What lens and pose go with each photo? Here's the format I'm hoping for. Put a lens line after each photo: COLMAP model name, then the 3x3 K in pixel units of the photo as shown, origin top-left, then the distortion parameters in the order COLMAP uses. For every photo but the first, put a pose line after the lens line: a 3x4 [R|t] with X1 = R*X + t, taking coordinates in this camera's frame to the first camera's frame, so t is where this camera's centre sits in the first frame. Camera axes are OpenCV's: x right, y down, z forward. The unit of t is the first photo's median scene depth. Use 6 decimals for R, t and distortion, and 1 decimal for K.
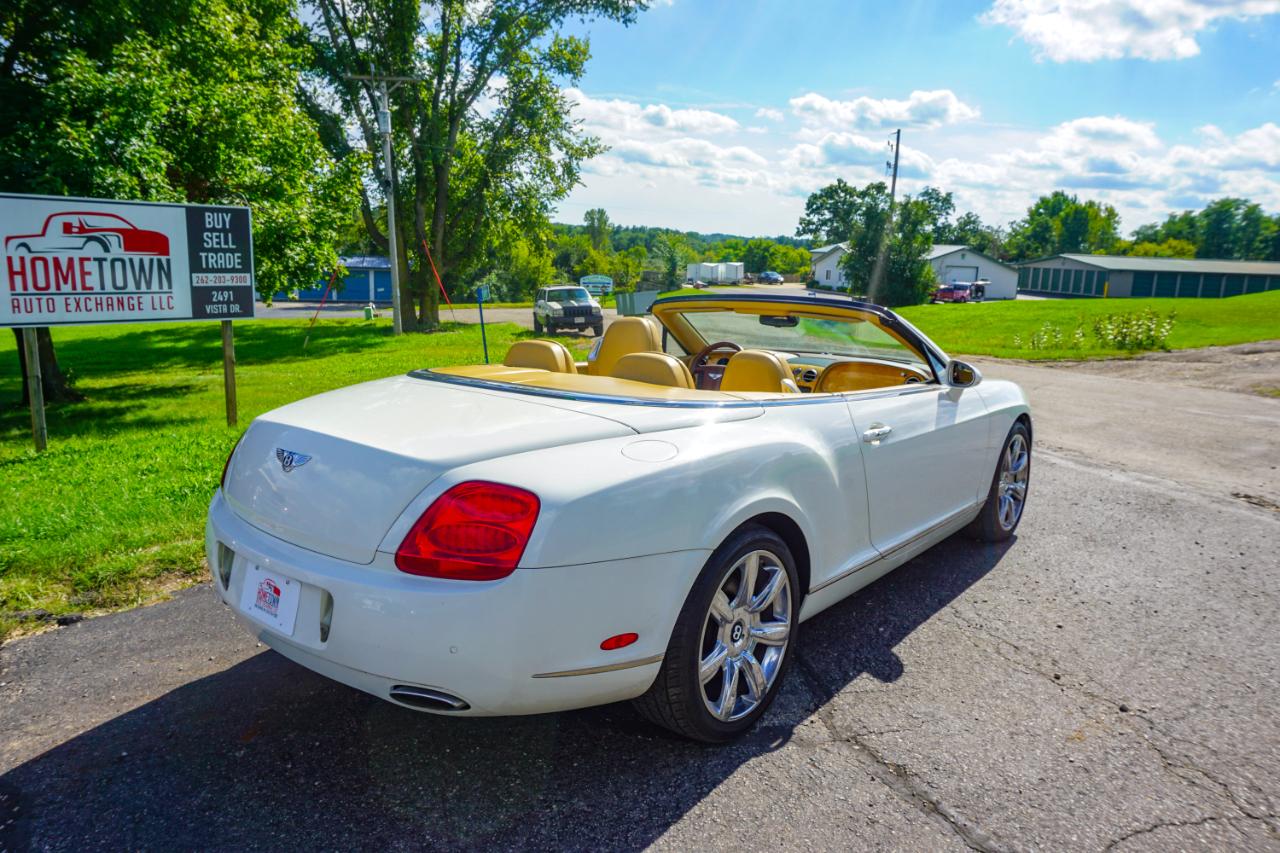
lens RADIAL K [[844.0, 0, 634.4], [0, 844.0, 429.3], [0, 0, 1]] dist [-0.058478, 0.031712]
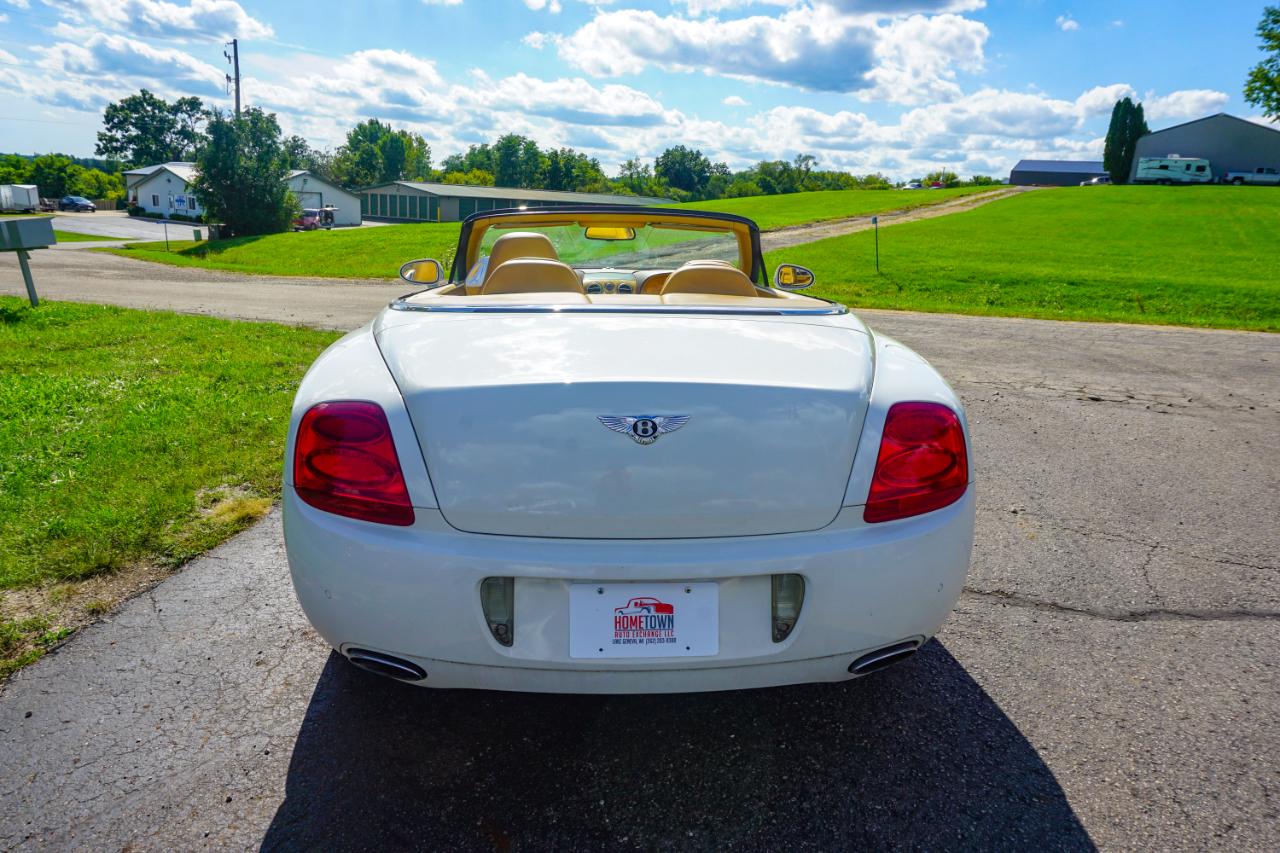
lens RADIAL K [[842.2, 0, 631.4], [0, 842.2, 429.0], [0, 0, 1]] dist [-0.053769, 0.033883]
pose [[0.723556, -0.167898, 0.669535, -0.231400], [0.111514, 0.985658, 0.126659, -0.013501], [-0.681198, -0.016982, 0.731902, 0.125711]]
